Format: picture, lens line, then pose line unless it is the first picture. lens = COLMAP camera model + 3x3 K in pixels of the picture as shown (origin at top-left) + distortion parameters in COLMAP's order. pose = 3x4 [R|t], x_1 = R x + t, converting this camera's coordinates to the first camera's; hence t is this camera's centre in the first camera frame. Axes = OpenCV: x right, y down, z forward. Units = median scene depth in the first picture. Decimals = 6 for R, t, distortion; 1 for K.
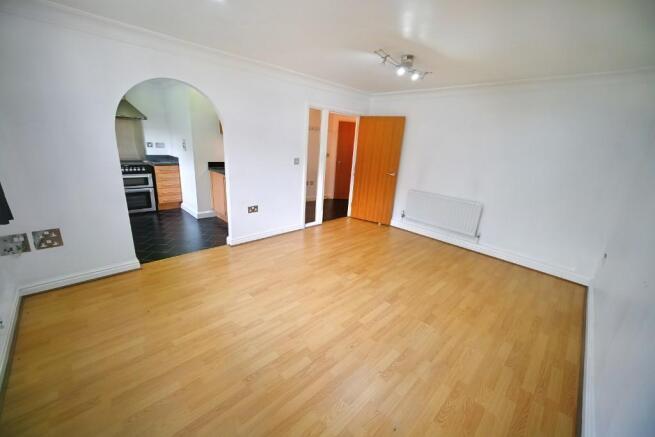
lens RADIAL K [[254.9, 0, 324.0], [0, 254.9, 218.7], [0, 0, 1]] dist [0.000621, 0.000133]
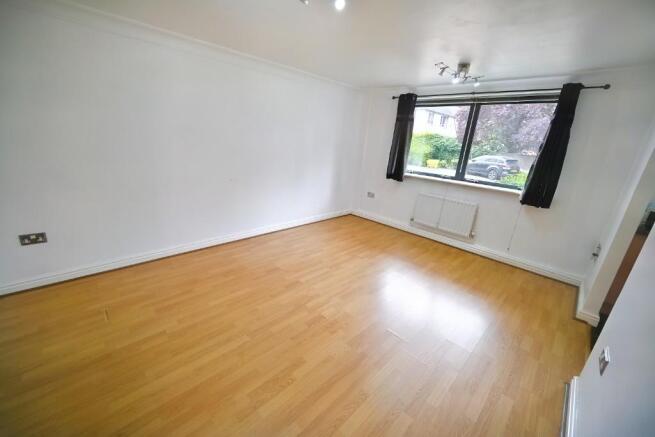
lens RADIAL K [[254.9, 0, 324.0], [0, 254.9, 218.7], [0, 0, 1]] dist [0.000621, 0.000133]
pose [[-0.991933, -0.120705, -0.038716, 0.208504], [-0.121467, 0.817723, 0.562651, -0.481355], [-0.036256, 0.562814, -0.825788, 1.628674]]
